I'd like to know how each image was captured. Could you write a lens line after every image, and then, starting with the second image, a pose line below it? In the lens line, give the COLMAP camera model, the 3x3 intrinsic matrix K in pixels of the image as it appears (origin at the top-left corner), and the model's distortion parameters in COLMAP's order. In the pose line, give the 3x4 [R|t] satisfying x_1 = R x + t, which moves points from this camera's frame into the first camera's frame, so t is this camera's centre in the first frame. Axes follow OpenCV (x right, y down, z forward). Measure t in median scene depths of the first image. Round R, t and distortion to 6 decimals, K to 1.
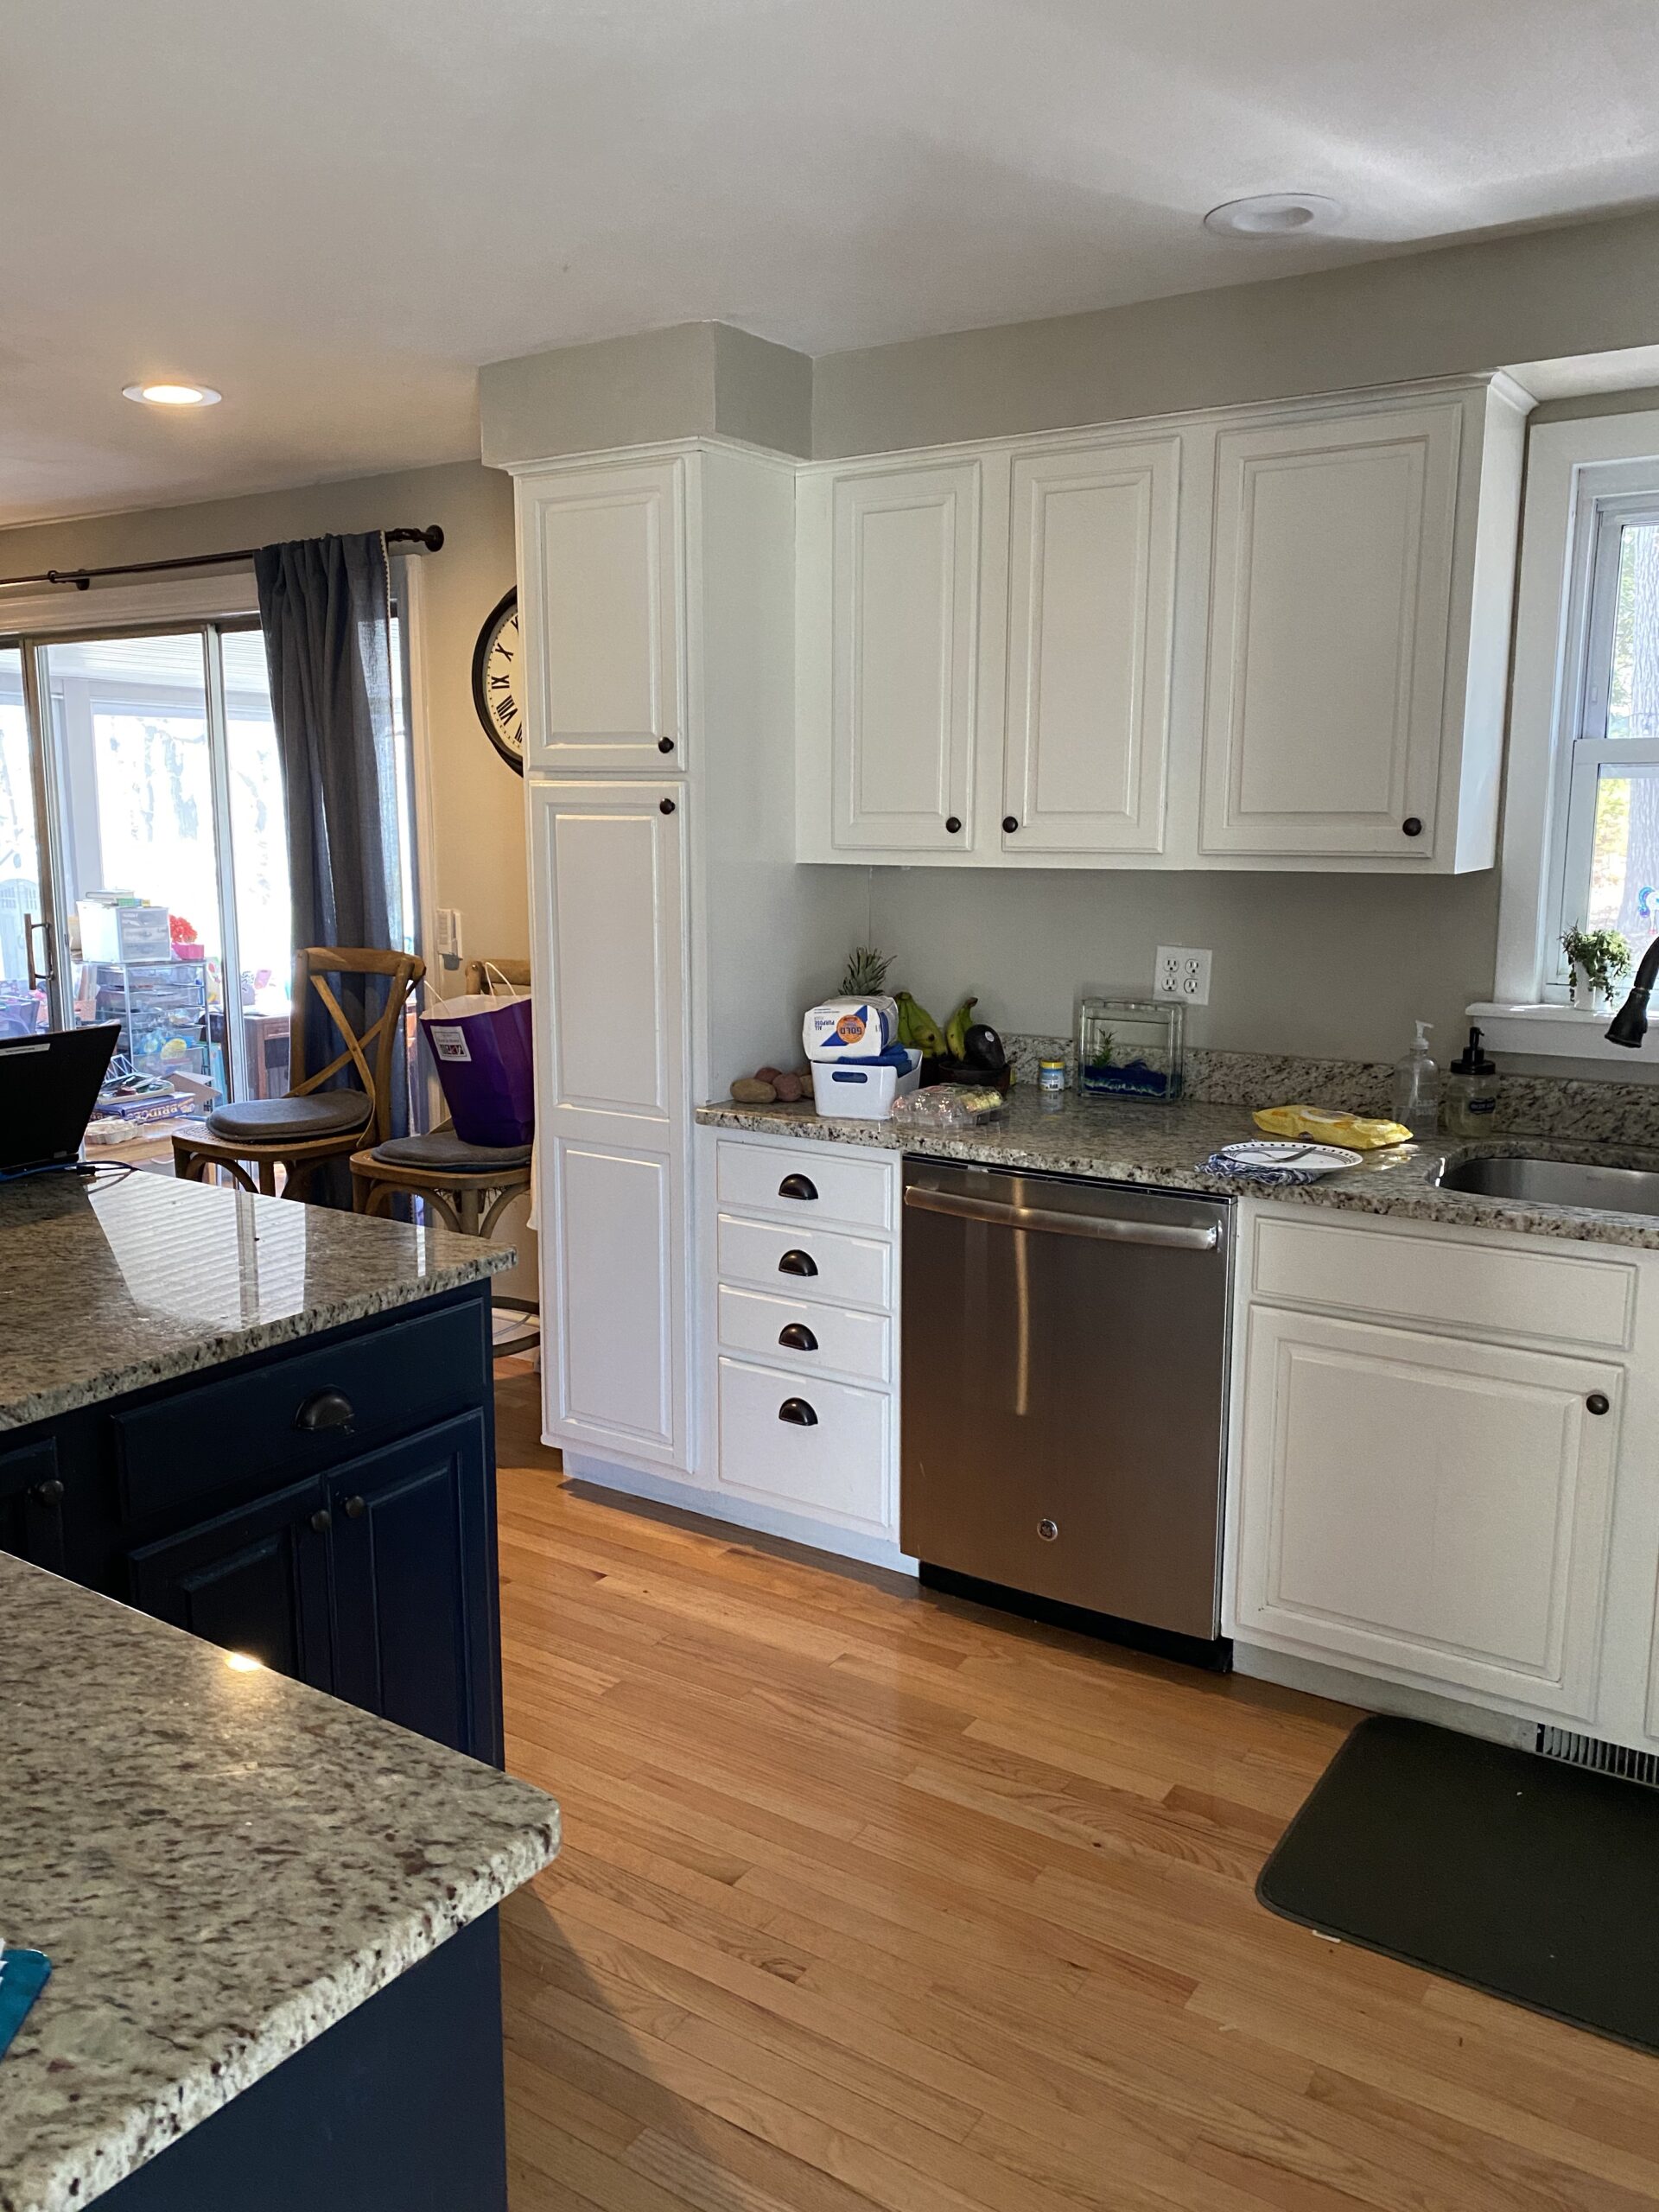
lens RADIAL K [[1678.6, 0, 830.9], [0, 1678.6, 1101.8], [0, 0, 1]] dist [0.057086, -0.060365]
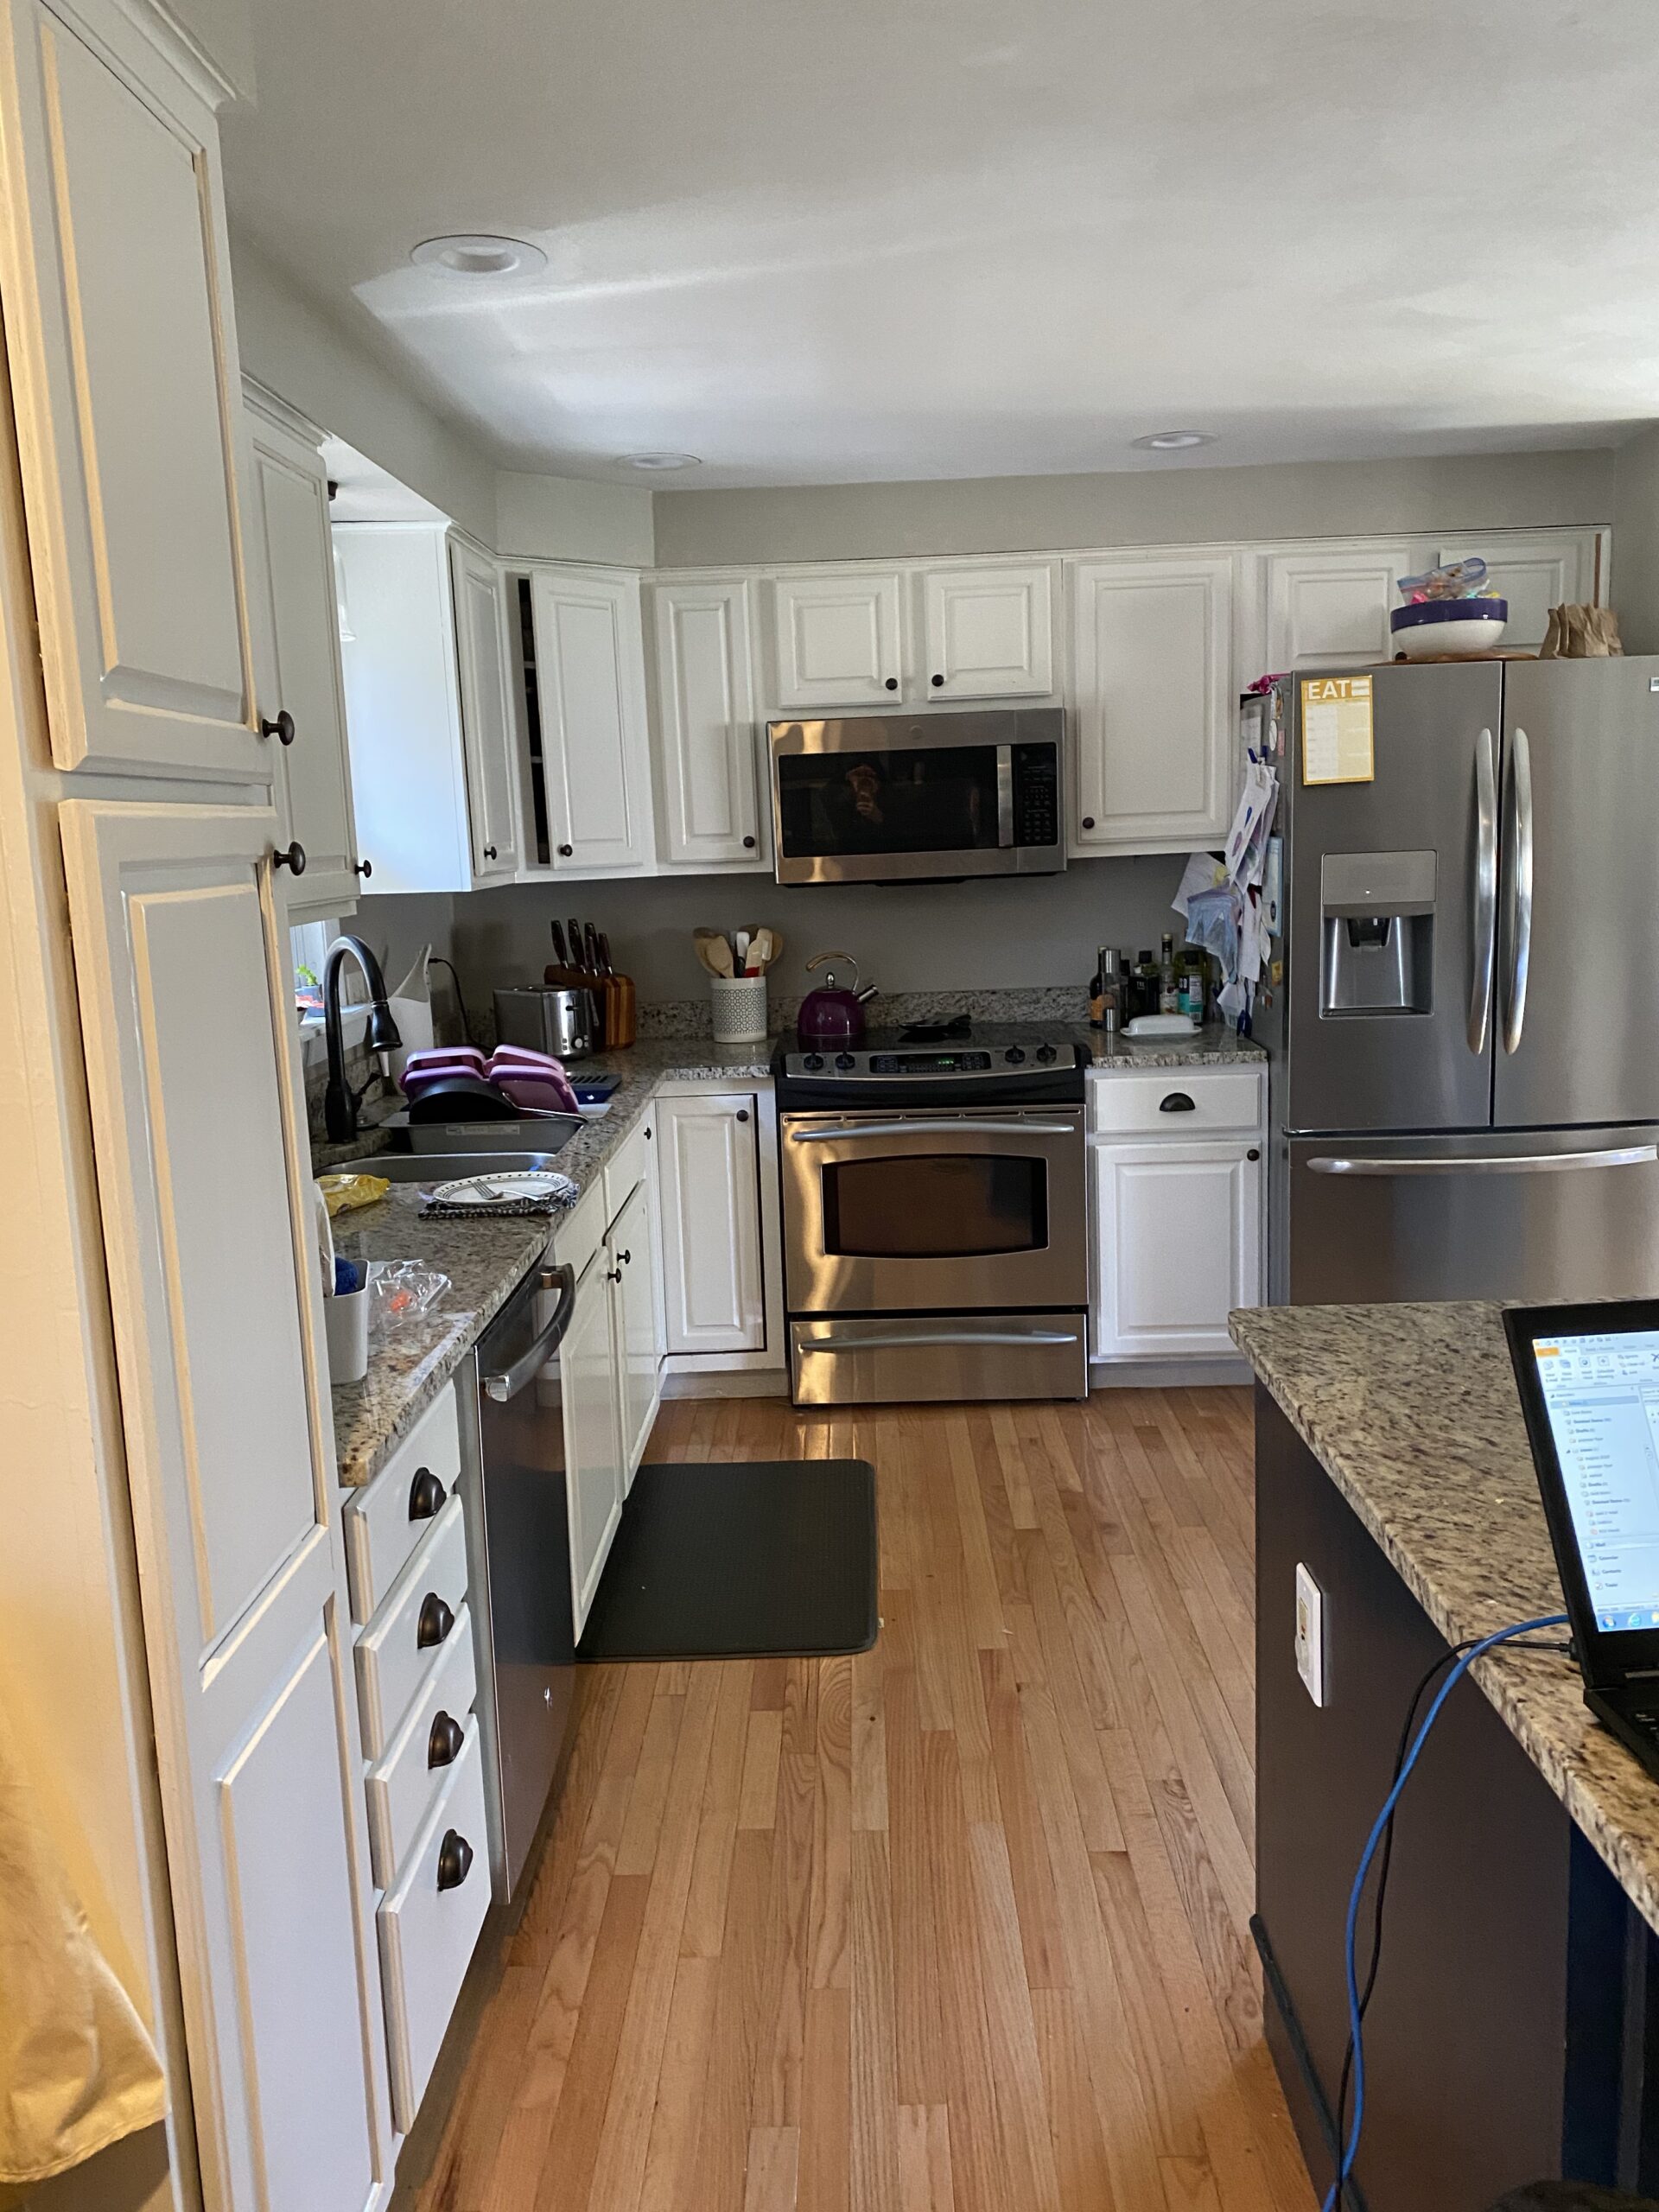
lens RADIAL K [[1715.9, 0, 845.1], [0, 1715.9, 1097.3], [0, 0, 1]] dist [0.188430, -0.229669]
pose [[-0.538873, -0.116215, 0.834332, -0.634855], [0.183331, 0.950518, 0.250808, -0.219435], [-0.822196, 0.288113, -0.490903, 1.197534]]
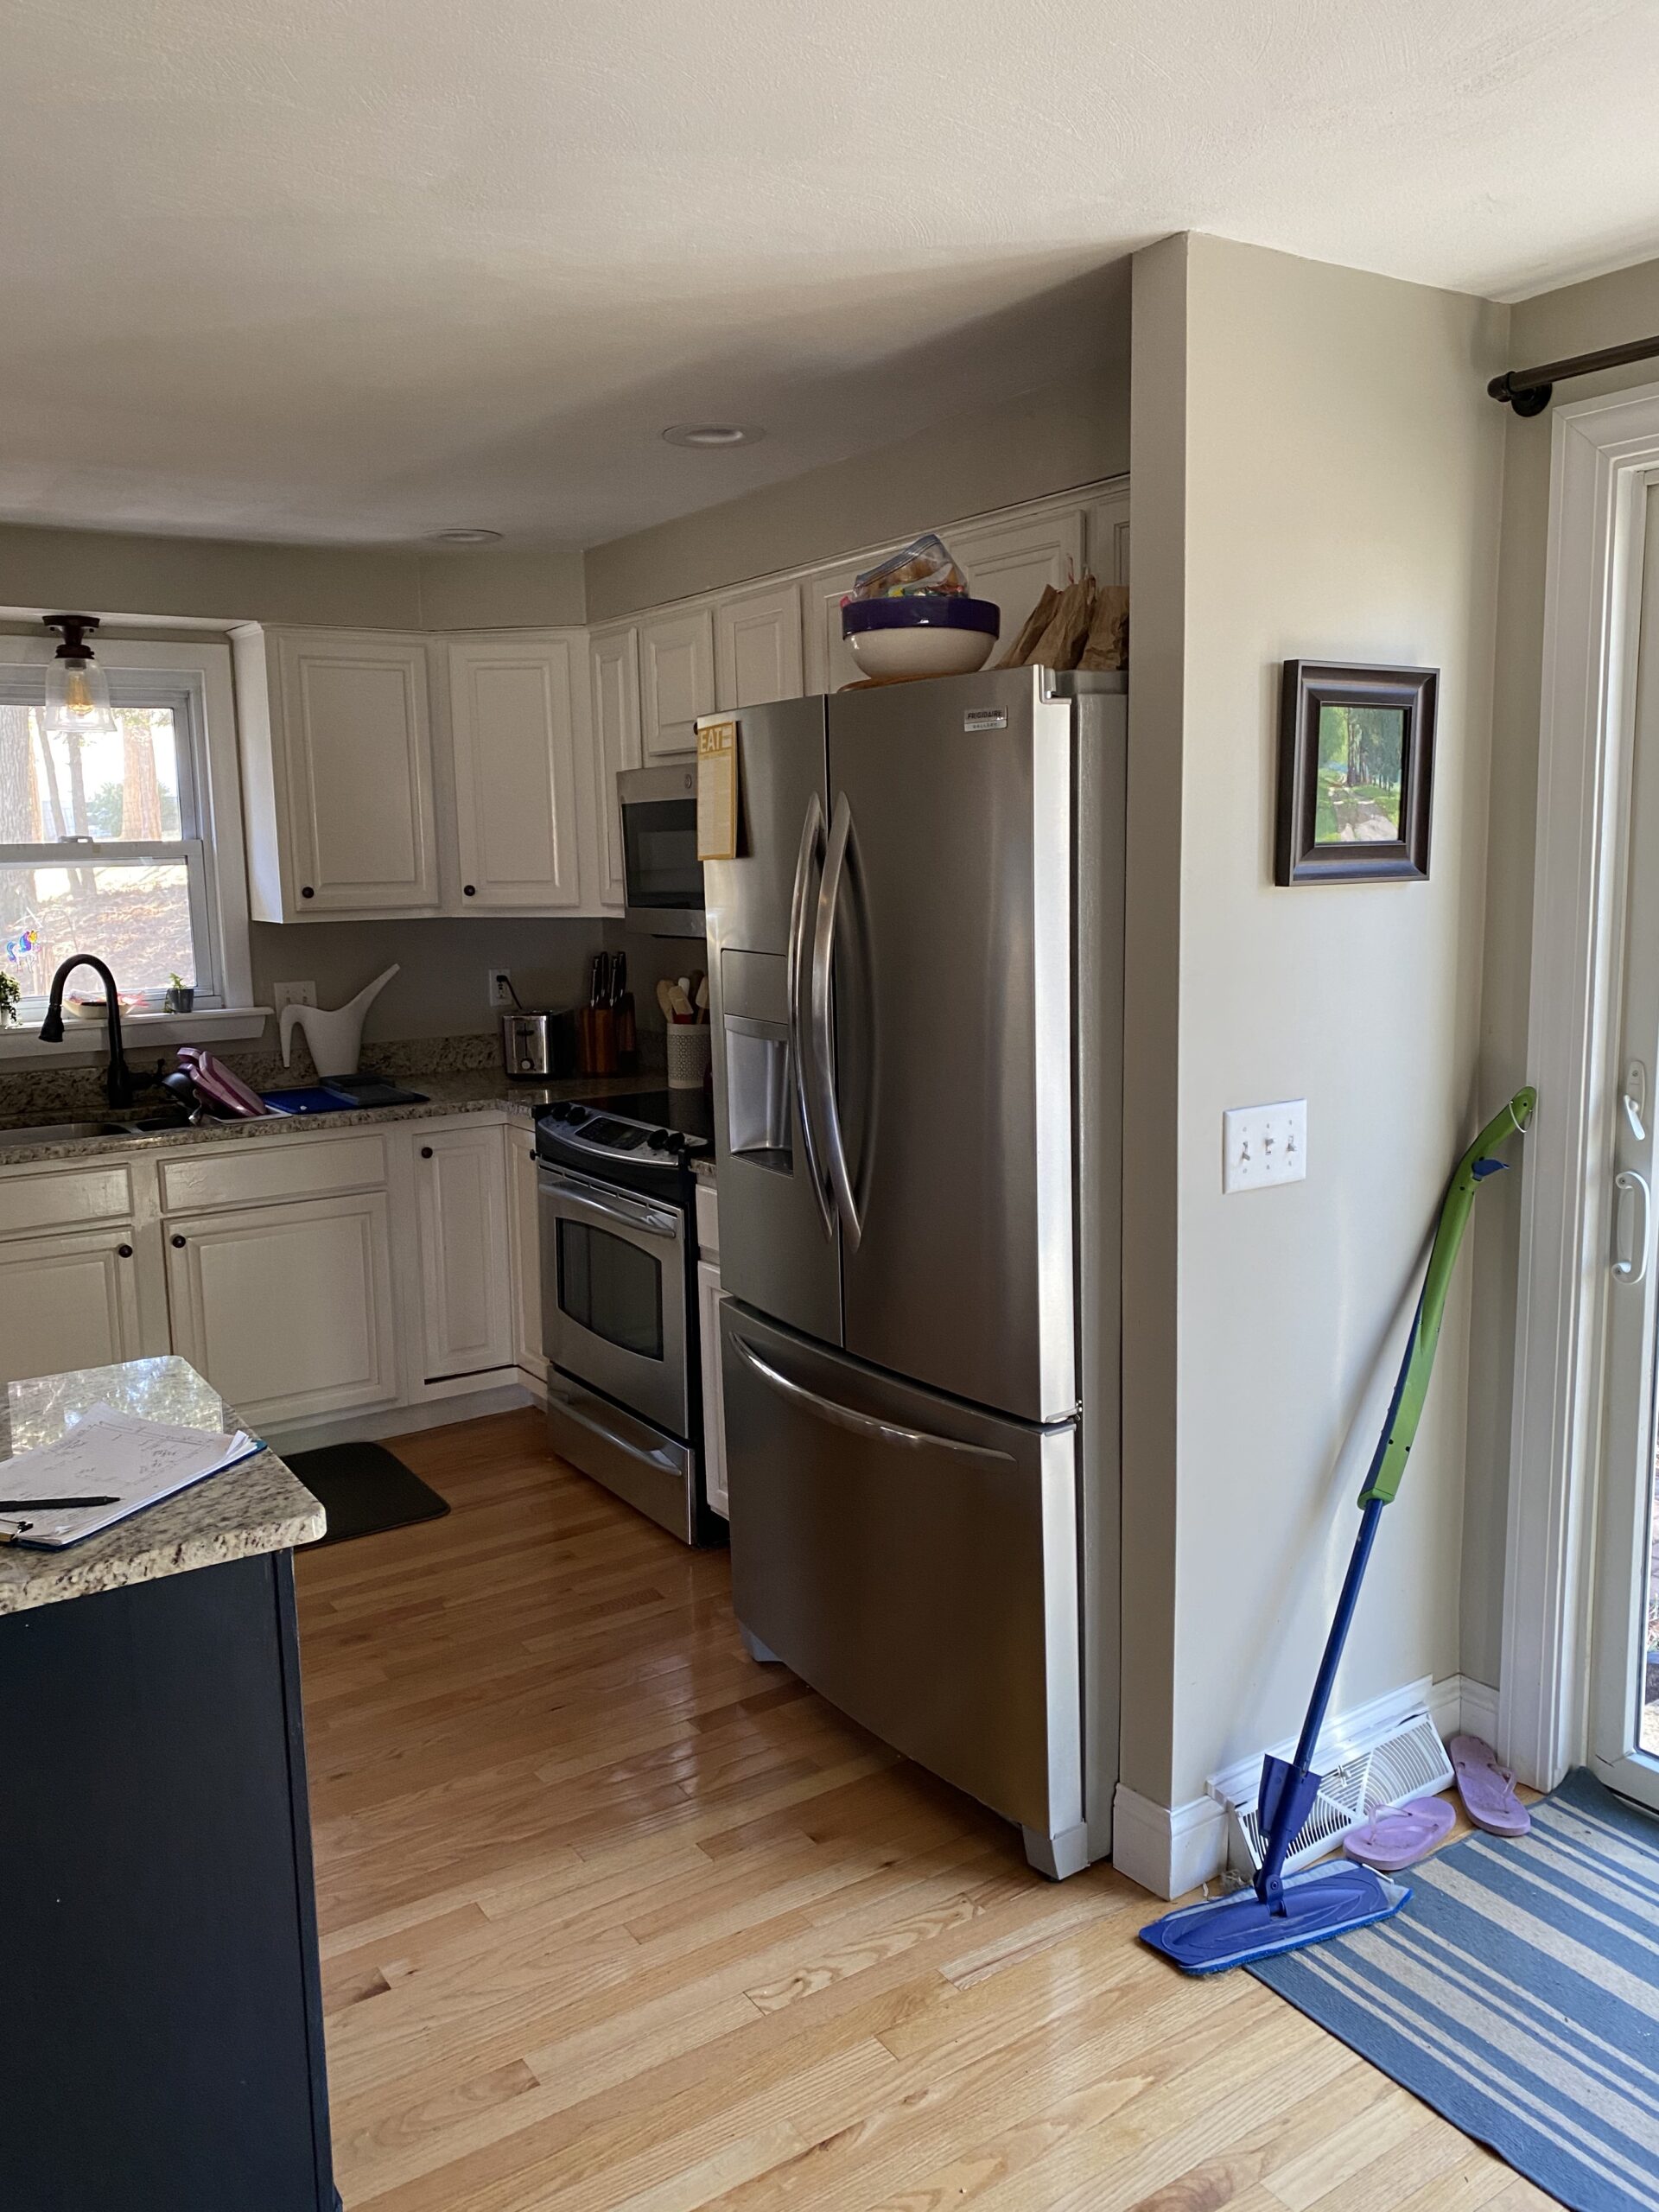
lens RADIAL K [[1690.8, 0, 824.8], [0, 1690.8, 1097.1], [0, 0, 1]] dist [0.042544, -0.065718]
pose [[0.388067, -0.143279, 0.910426, -0.605214], [0.180930, 0.980463, 0.077180, 0.021779], [-0.903697, 0.134772, 0.406409, -0.238082]]
